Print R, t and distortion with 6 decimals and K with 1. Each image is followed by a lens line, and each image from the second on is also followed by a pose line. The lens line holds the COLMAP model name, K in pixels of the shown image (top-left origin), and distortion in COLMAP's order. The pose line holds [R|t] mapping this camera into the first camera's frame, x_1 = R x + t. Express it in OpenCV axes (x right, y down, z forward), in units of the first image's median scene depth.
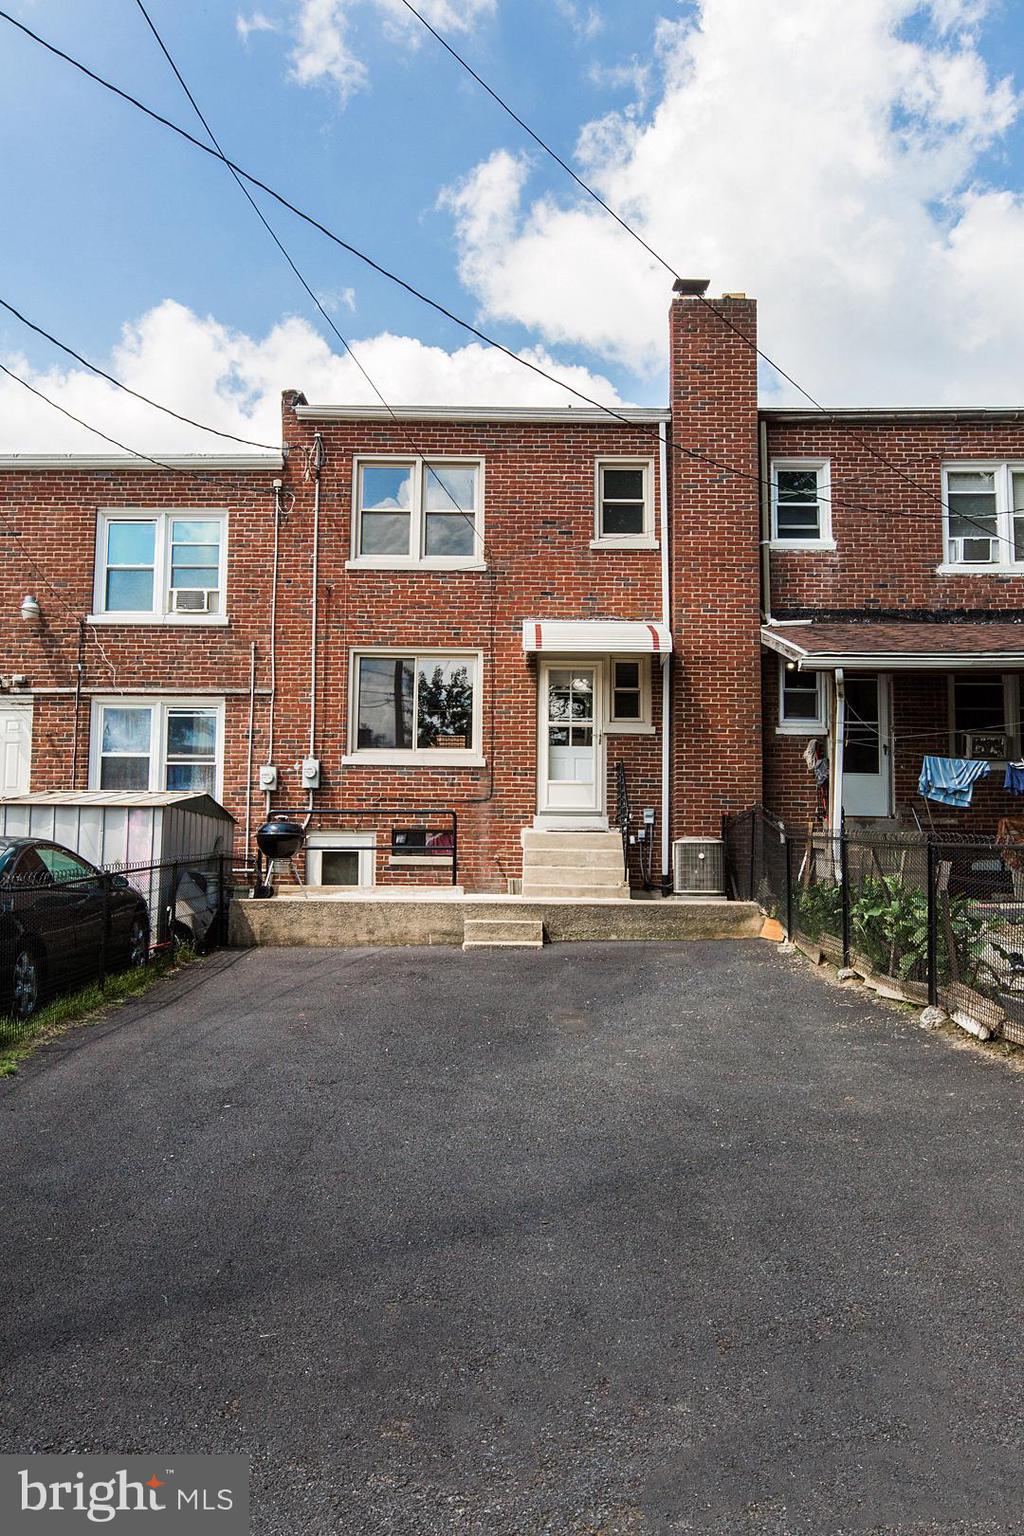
lens RADIAL K [[1295.6, 0, 515.9], [0, 1295.6, 759.0], [0, 0, 1]] dist [-0.004985, -0.000875]
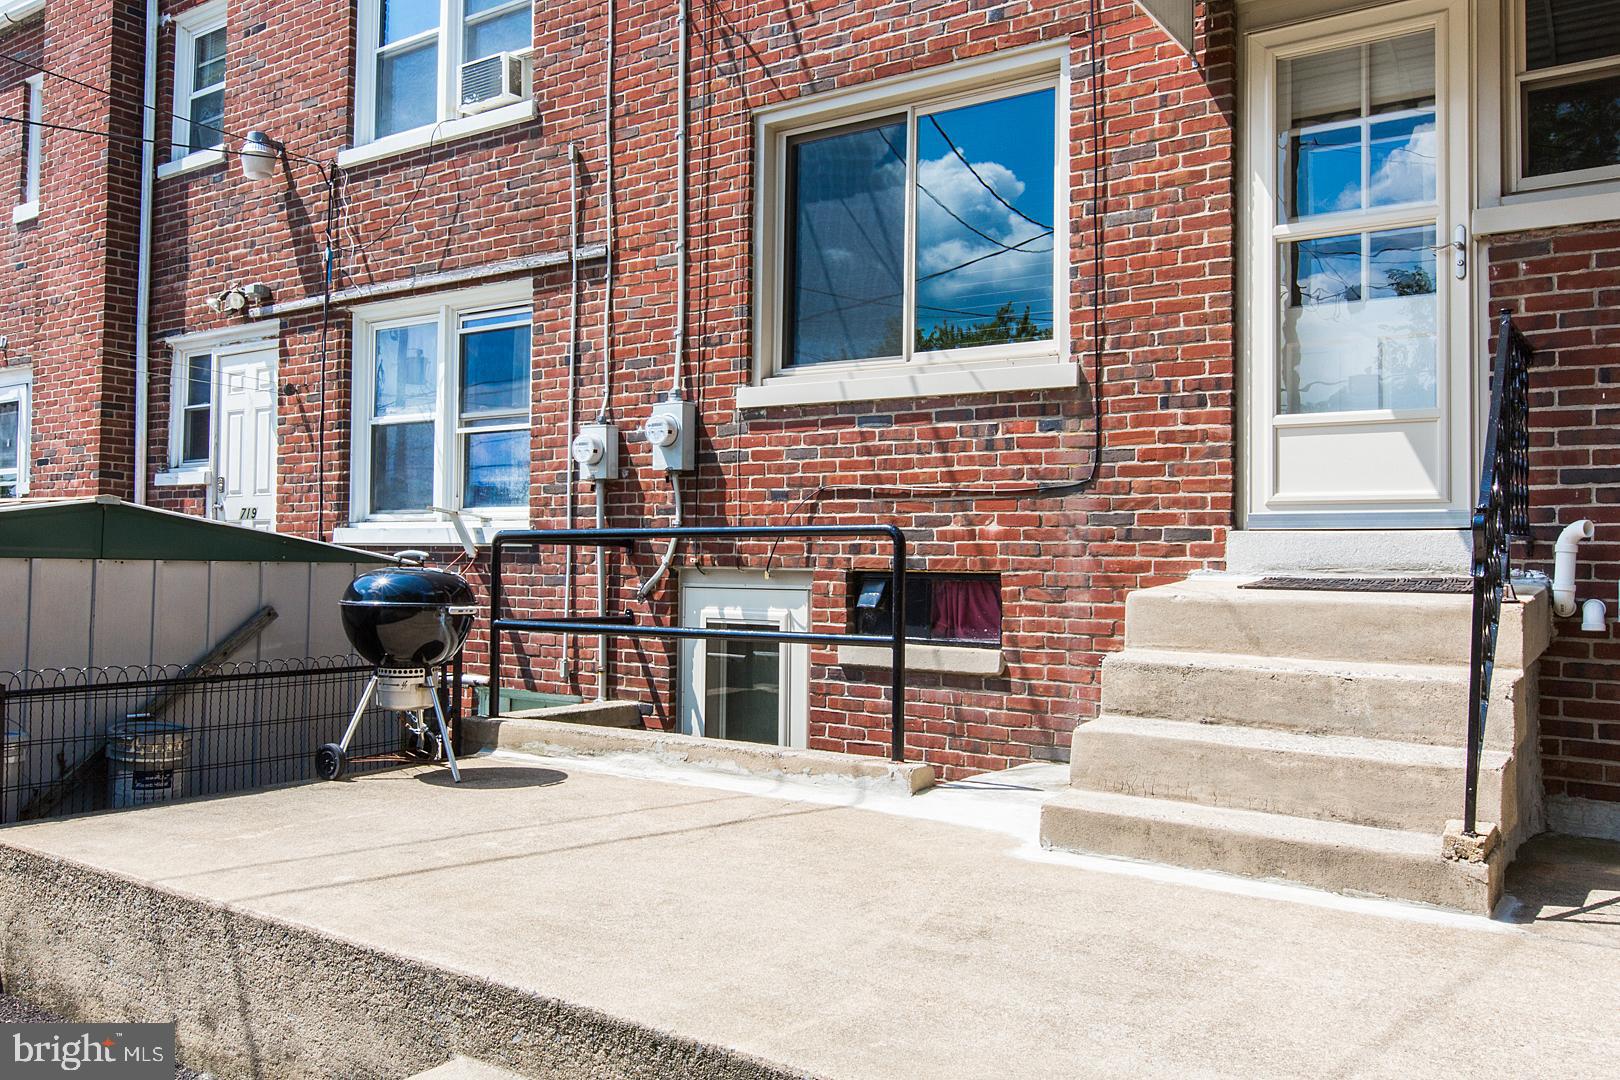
lens RADIAL K [[1280.1, 0, 789.7], [0, 1280.1, 511.7], [0, 0, 1]] dist [0.008751, -0.000562]
pose [[0.815050, -0.020478, -0.579029, 0.107499], [0.052722, 0.997850, 0.038923, 0.021342], [0.576987, -0.062252, 0.814377, 0.681848]]
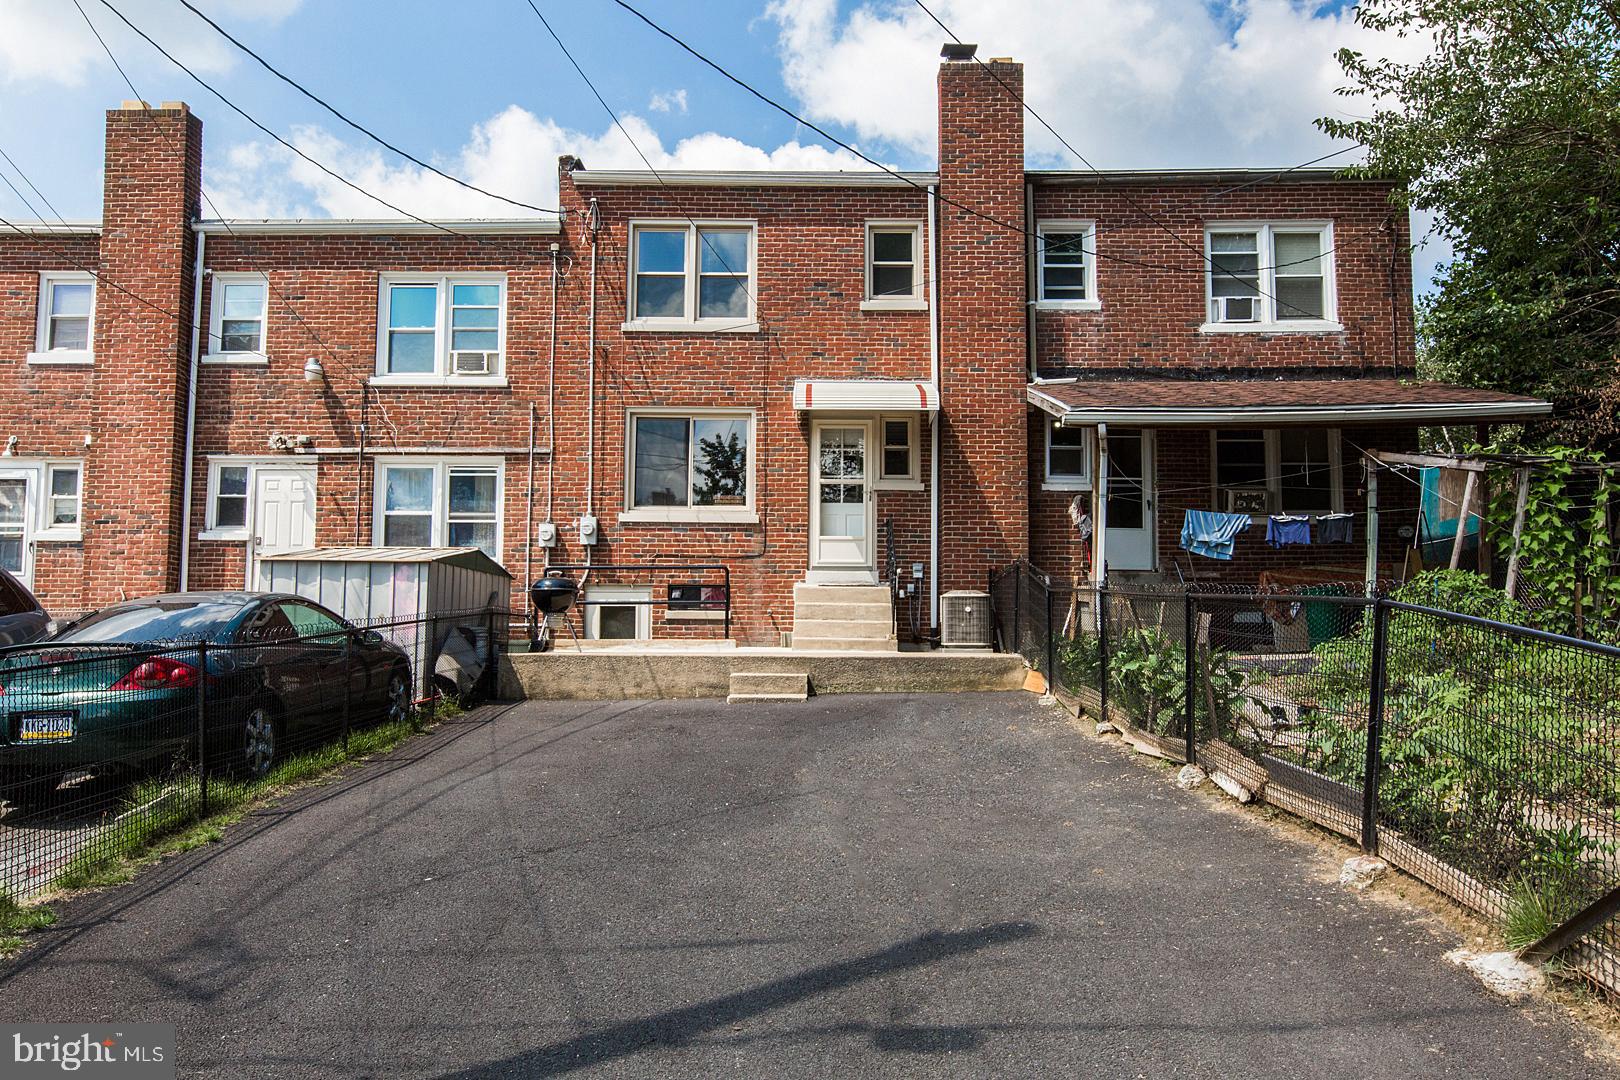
lens RADIAL K [[1189.8, 0, 810.0], [0, 1189.8, 540.0], [0, 0, 1]] dist [0.005949, -0.002660]
pose [[0.999983, -0.003969, -0.004278, 0.021018], [0.004035, 0.999872, 0.015502, 0.004799], [0.004216, -0.015519, 0.999871, 0.056921]]
